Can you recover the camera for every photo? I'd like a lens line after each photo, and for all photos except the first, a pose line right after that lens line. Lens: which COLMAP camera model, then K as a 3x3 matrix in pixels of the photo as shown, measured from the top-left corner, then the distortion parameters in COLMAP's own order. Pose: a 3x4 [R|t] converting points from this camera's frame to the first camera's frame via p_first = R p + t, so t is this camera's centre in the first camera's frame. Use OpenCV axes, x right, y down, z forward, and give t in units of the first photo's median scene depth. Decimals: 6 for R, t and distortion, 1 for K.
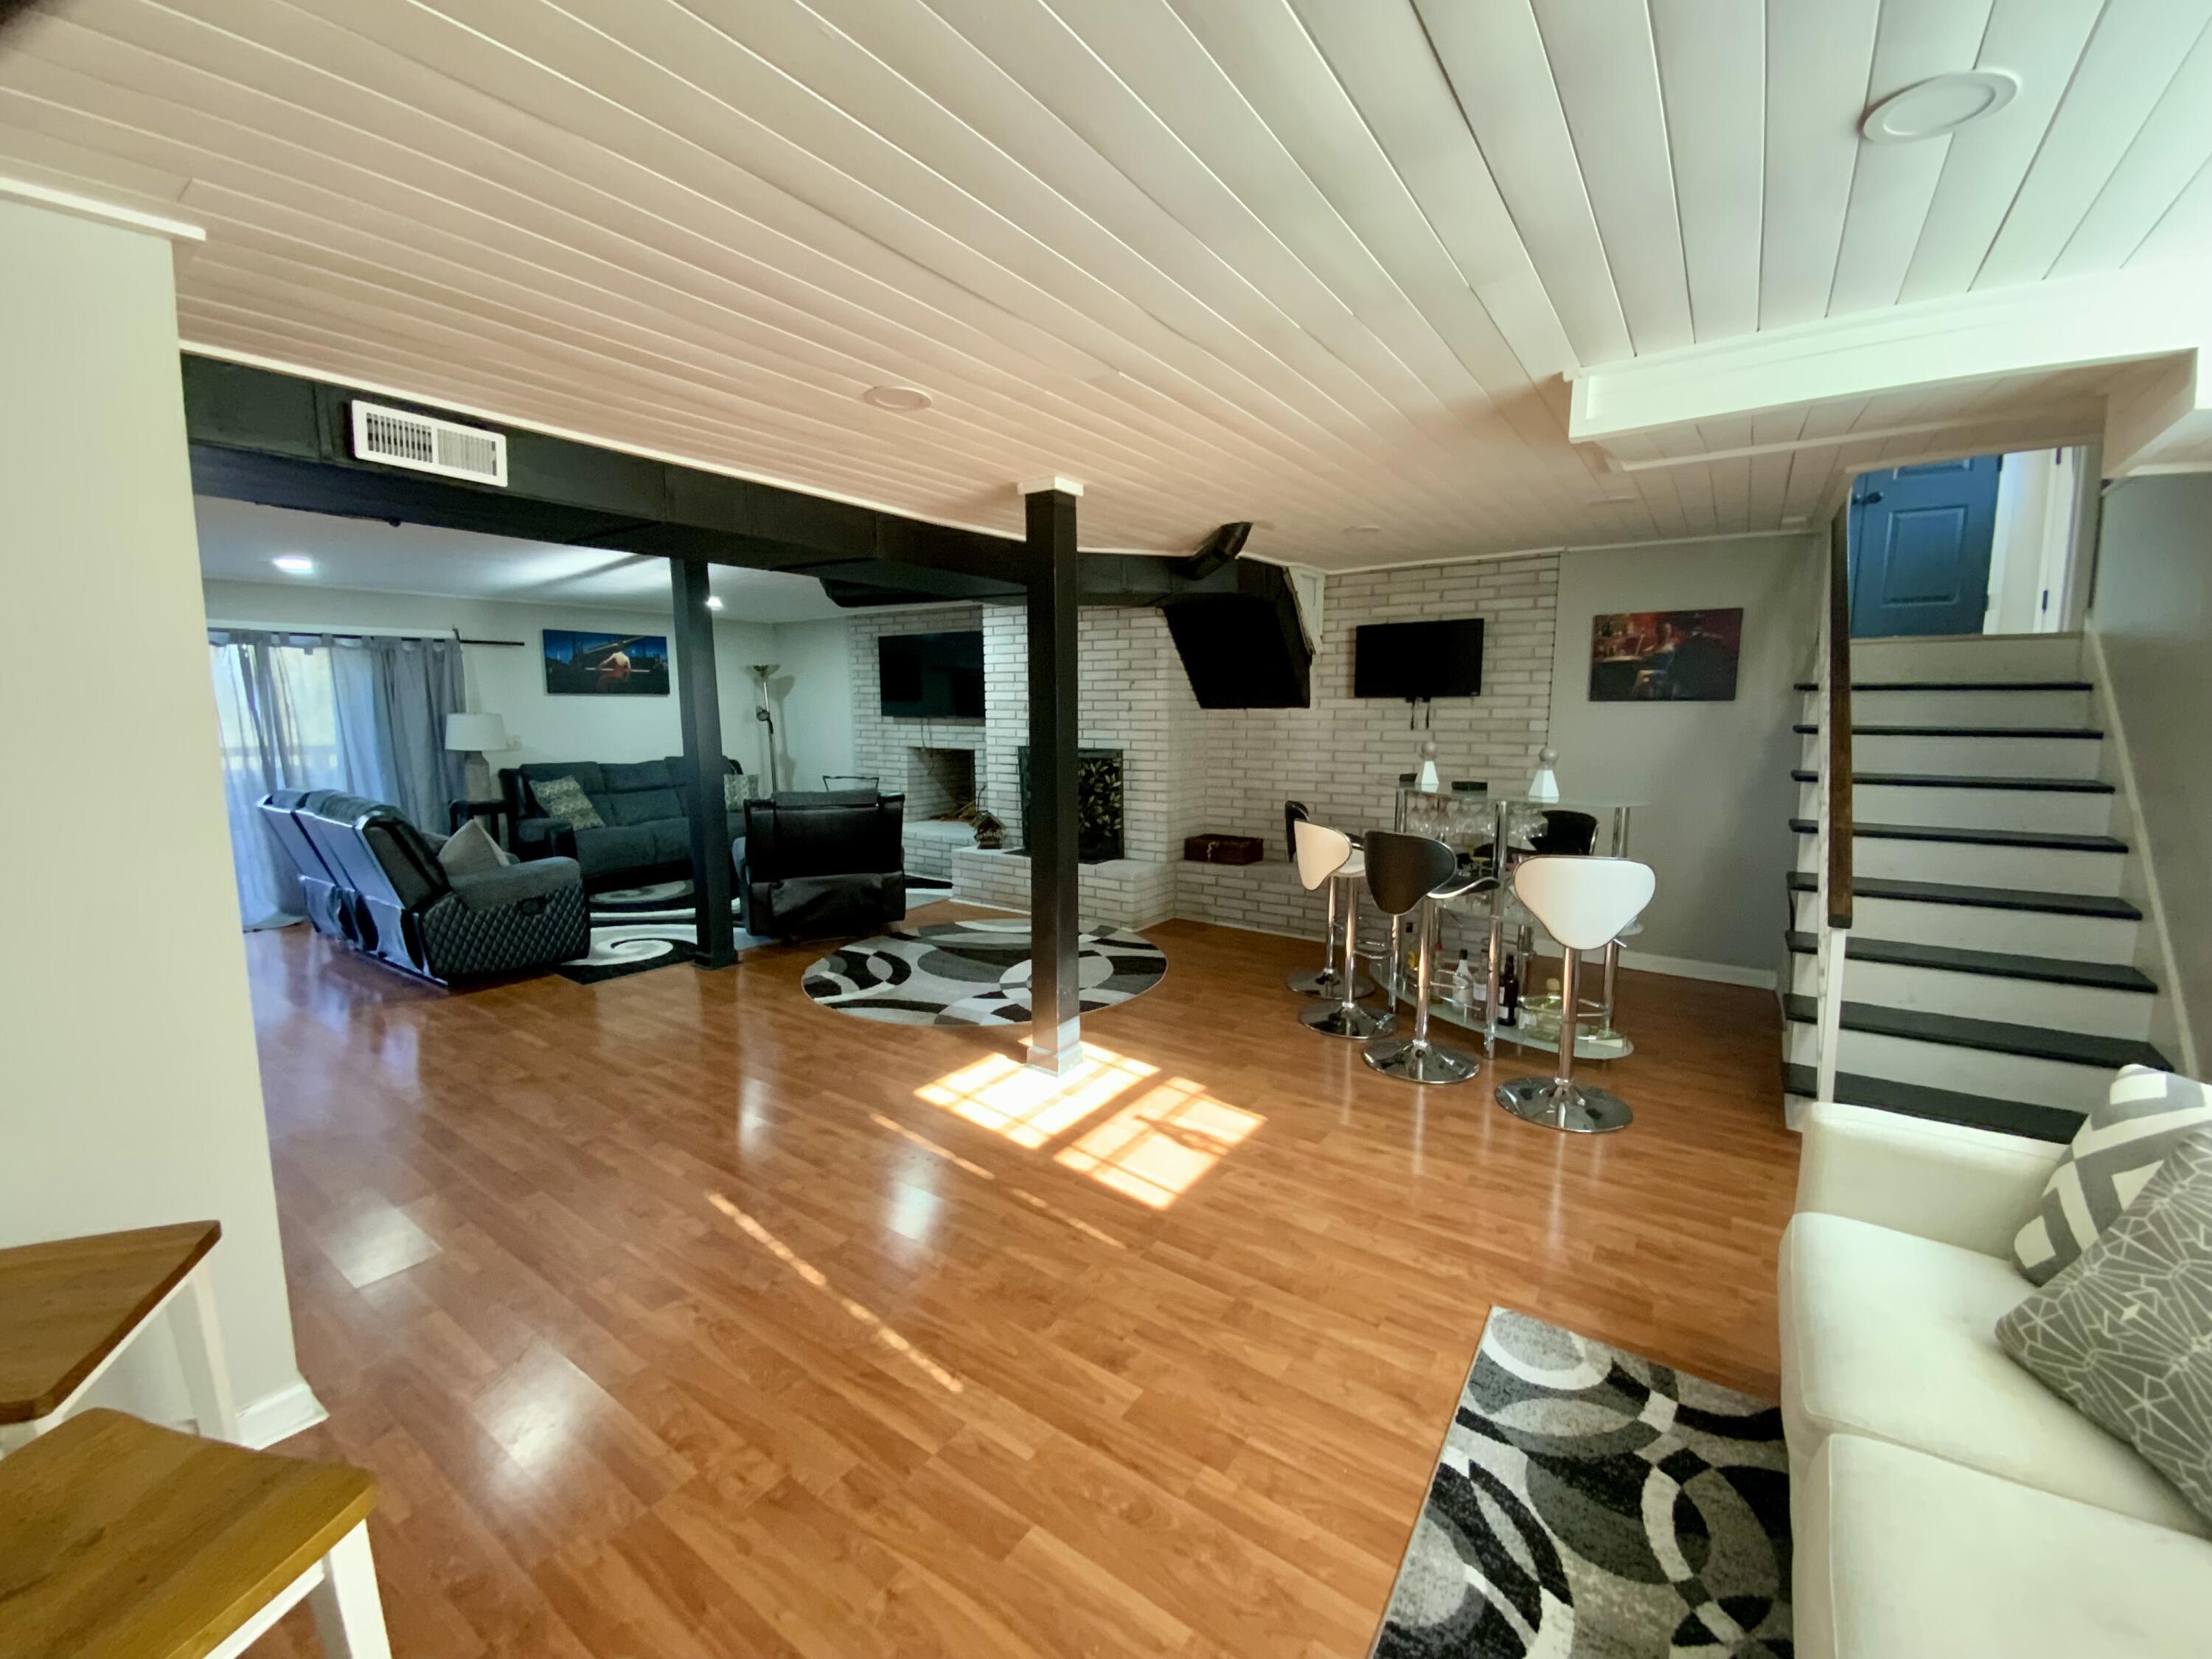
lens RADIAL K [[897.5, 0, 1116.0], [0, 897.5, 845.0], [0, 0, 1]] dist [-0.022212, -0.003192]
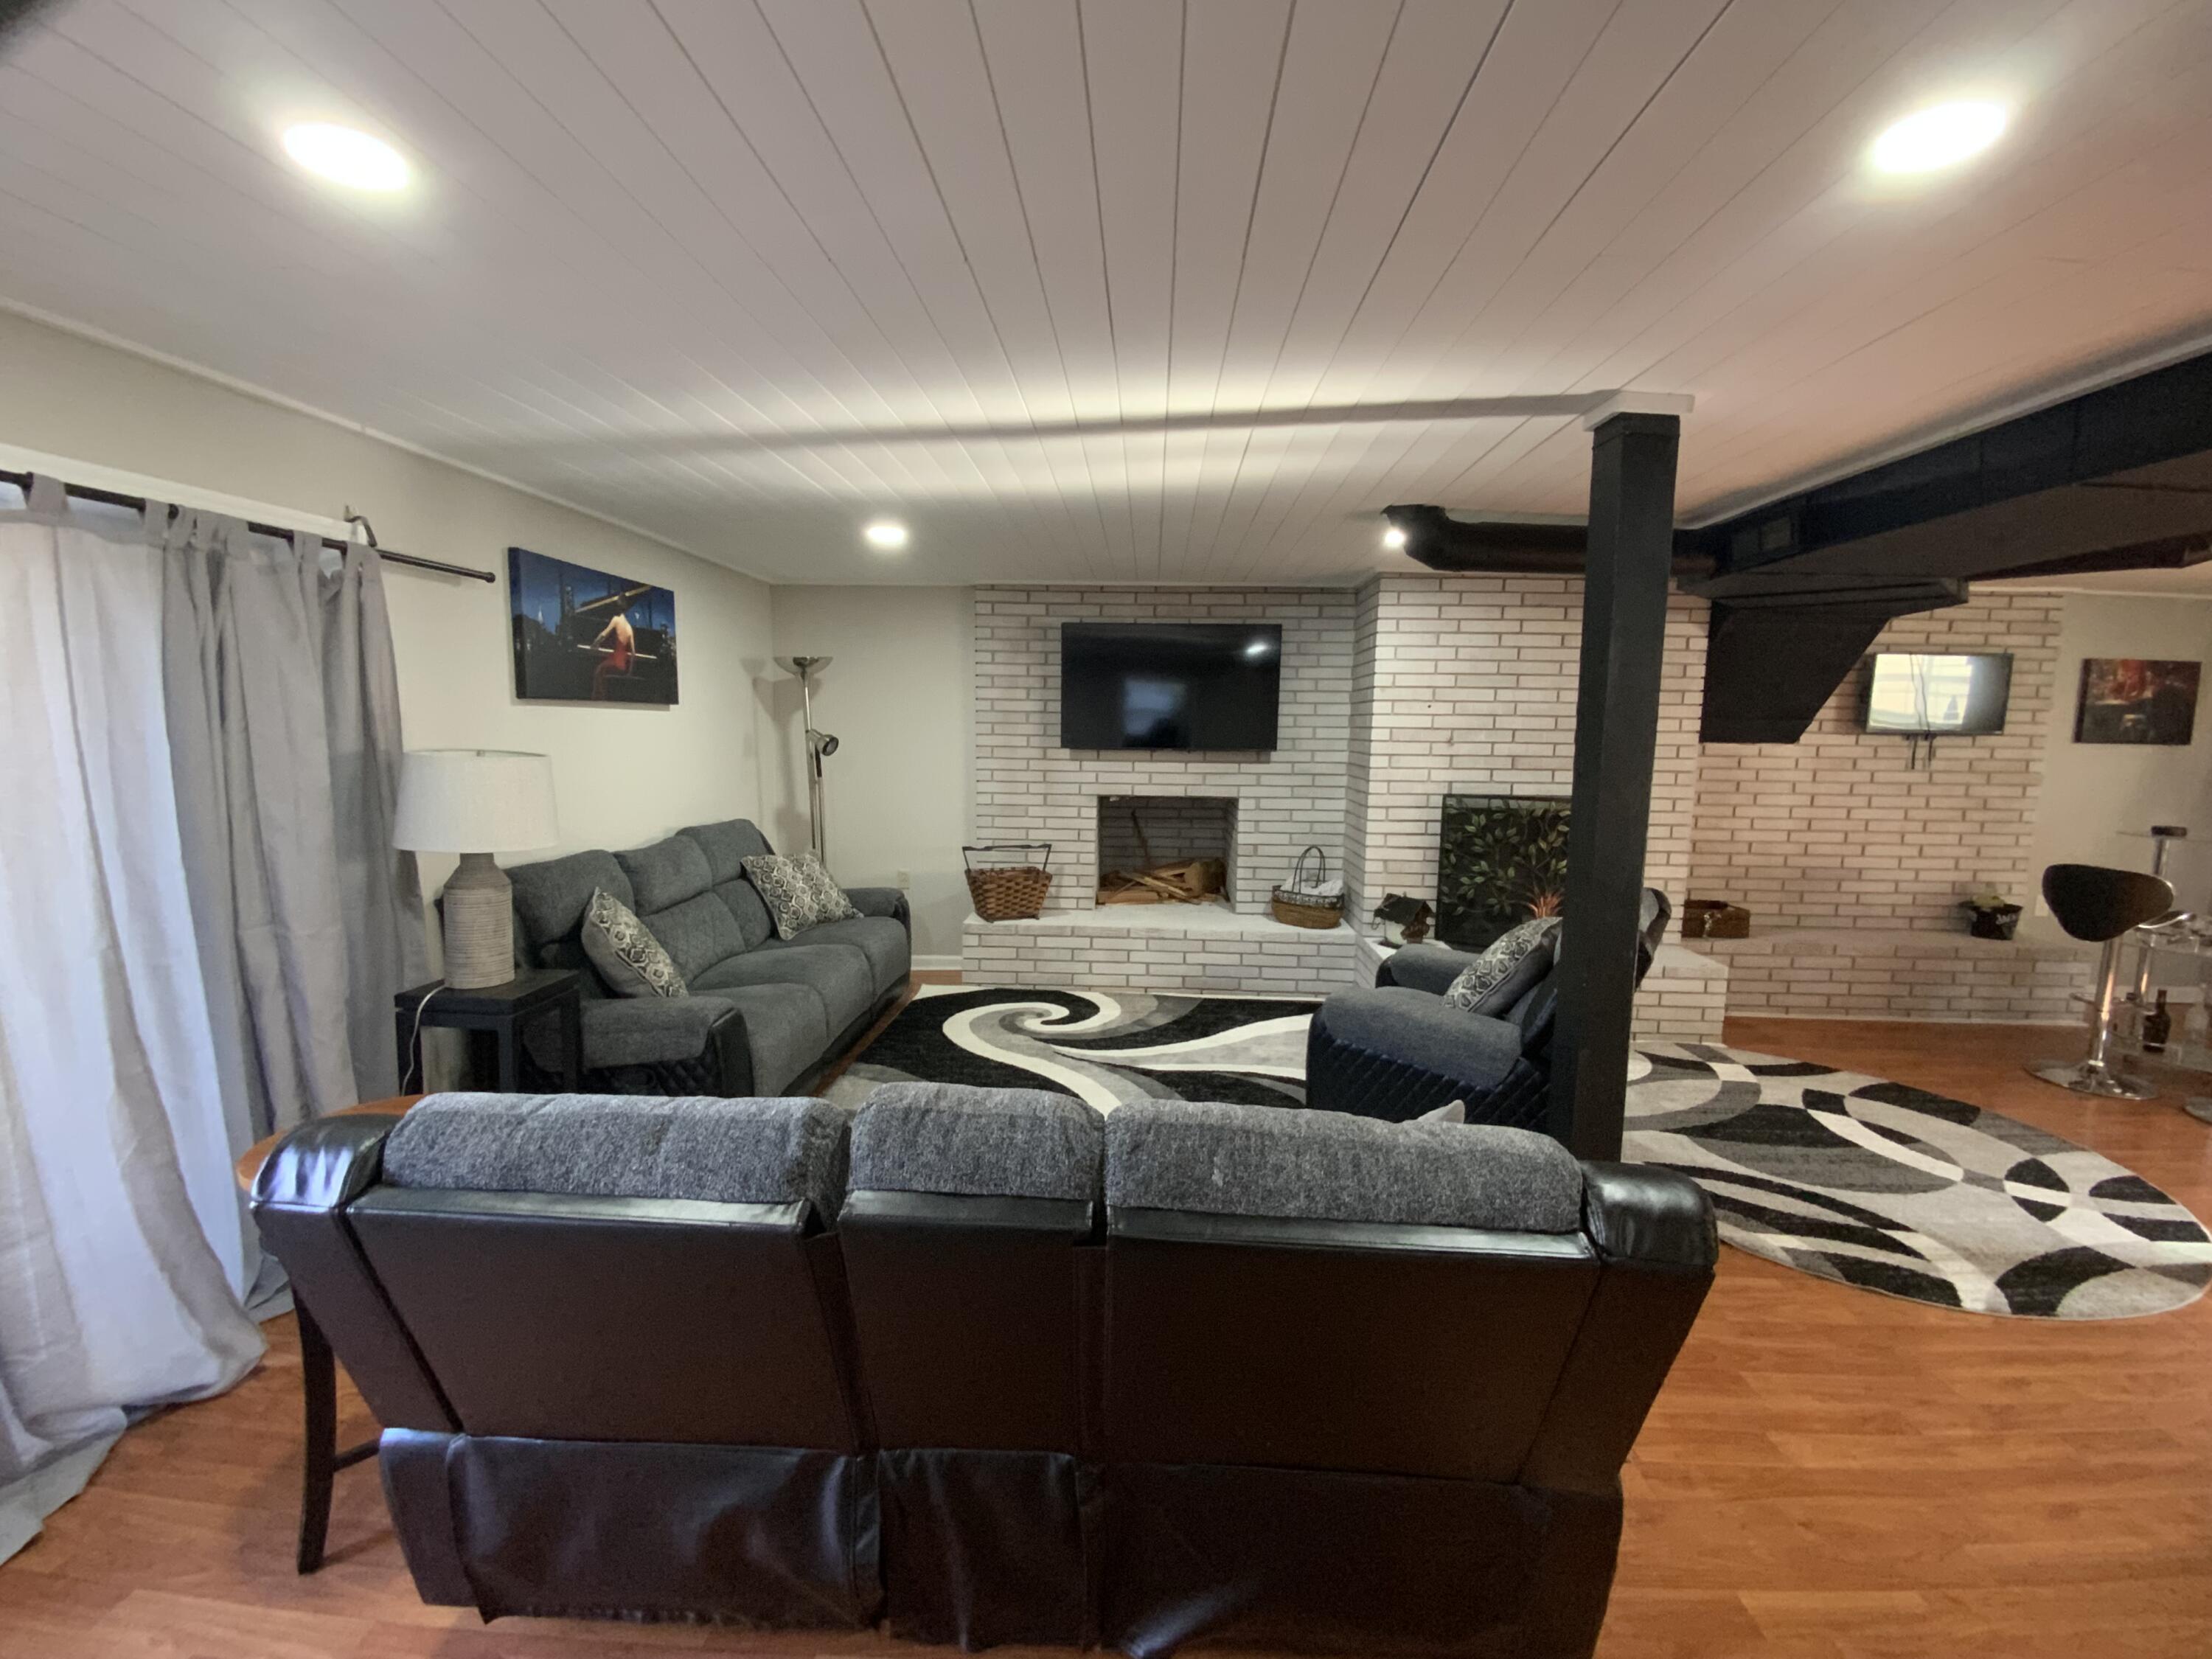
lens RADIAL K [[897.5, 0, 1094.7], [0, 897.5, 824.8], [0, 0, 1]] dist [-0.022212, -0.003192]
pose [[0.855946, -0.047215, 0.514906, -0.806517], [0.066167, 0.997637, -0.018513, -0.108149], [-0.512815, 0.049916, 0.857047, 0.639834]]
